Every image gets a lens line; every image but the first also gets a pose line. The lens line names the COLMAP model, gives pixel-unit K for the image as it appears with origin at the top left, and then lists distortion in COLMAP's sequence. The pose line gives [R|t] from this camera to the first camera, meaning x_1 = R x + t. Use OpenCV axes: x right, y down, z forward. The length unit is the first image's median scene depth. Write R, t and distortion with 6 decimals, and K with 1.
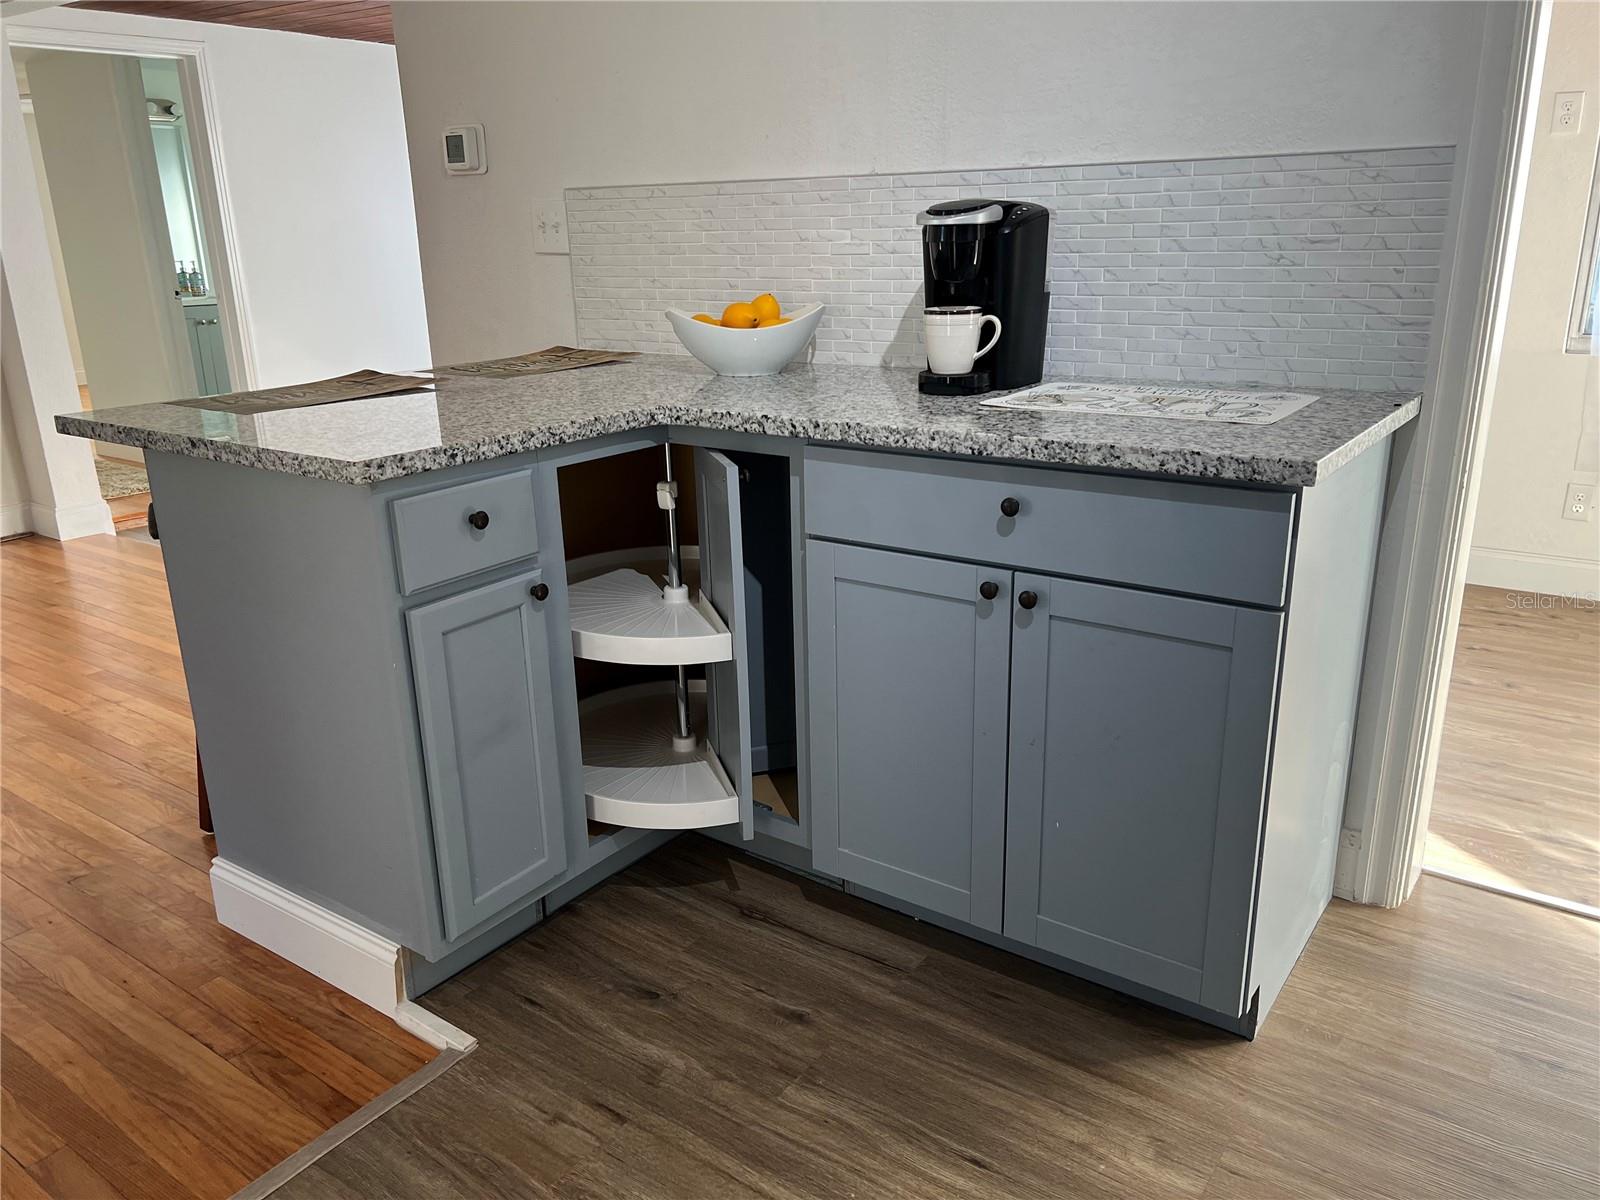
lens RADIAL K [[1192.3, 0, 800.0], [0, 1192.3, 600.0], [0, 0, 1]] dist [0.047319, -0.001607]
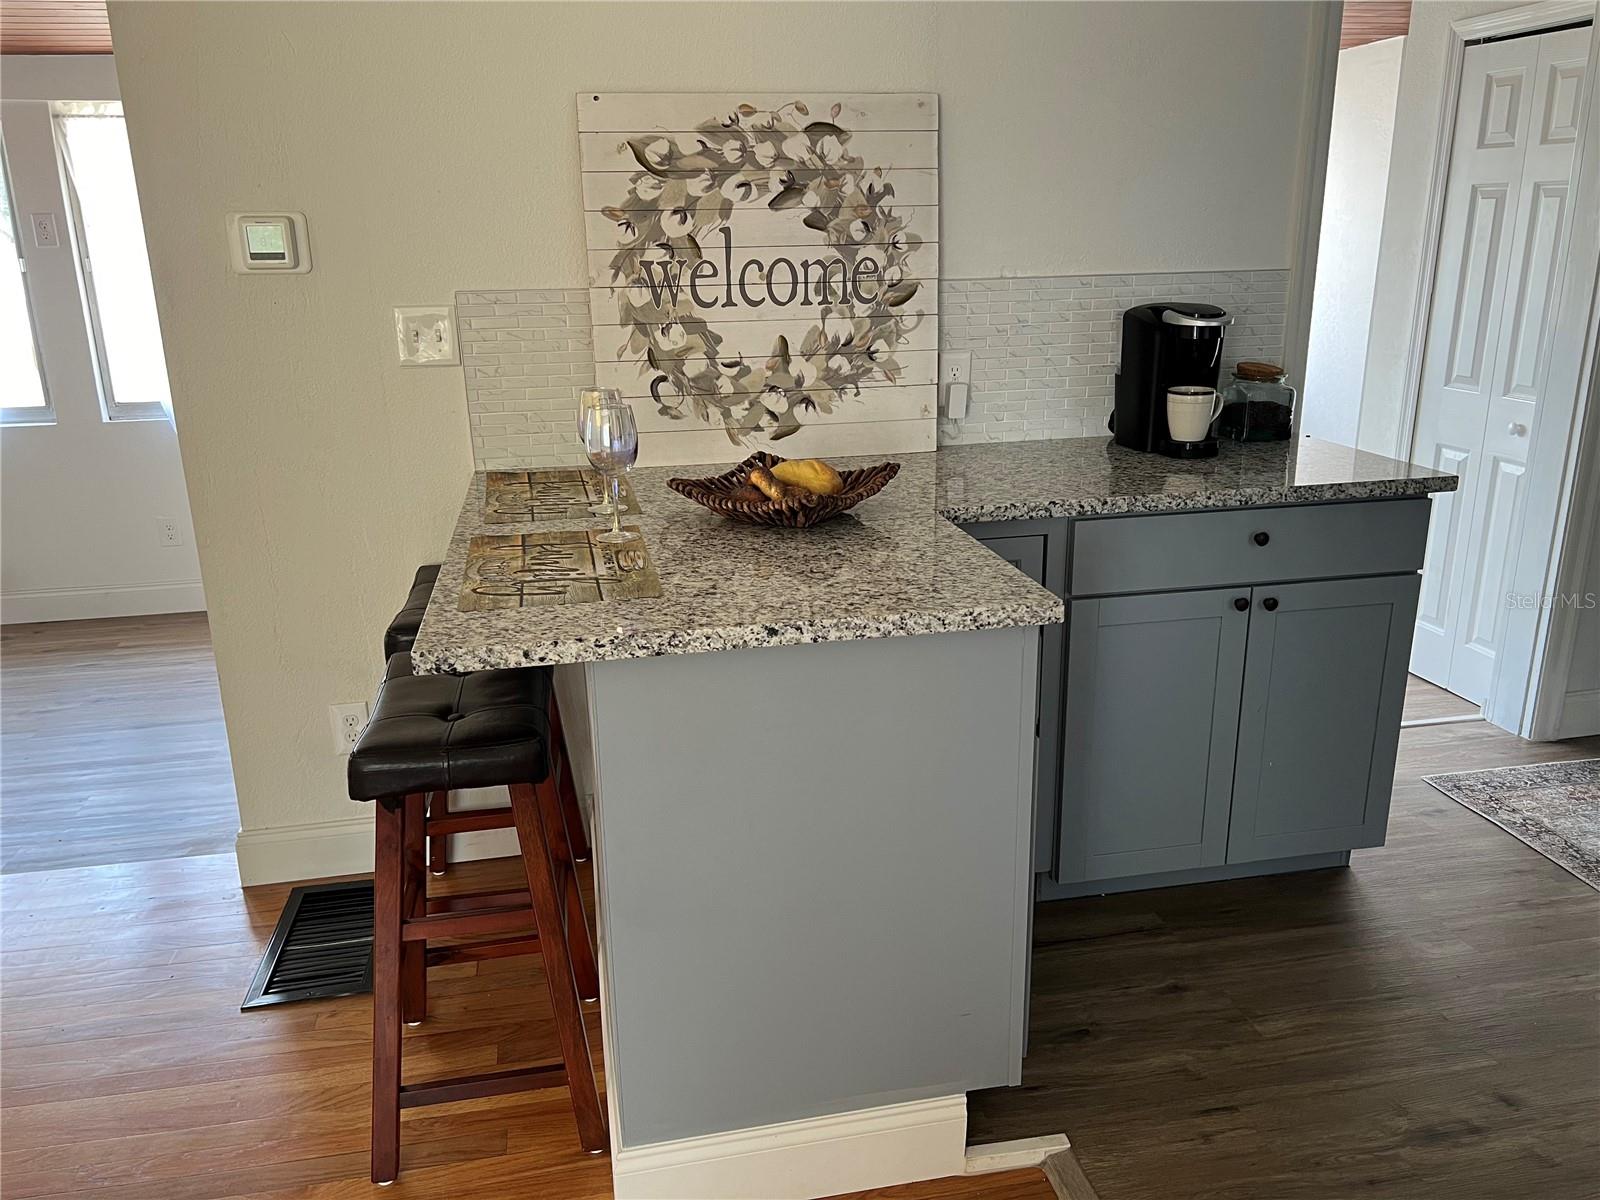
lens RADIAL K [[1180.9, 0, 800.0], [0, 1180.9, 600.0], [0, 0, 1]] dist [-0.000793, 0.001134]
pose [[0.691020, -0.201751, 0.694109, -1.062456], [0.222625, 0.972983, 0.061175, -0.197679], [-0.687699, 0.112253, 0.717266, 0.388431]]
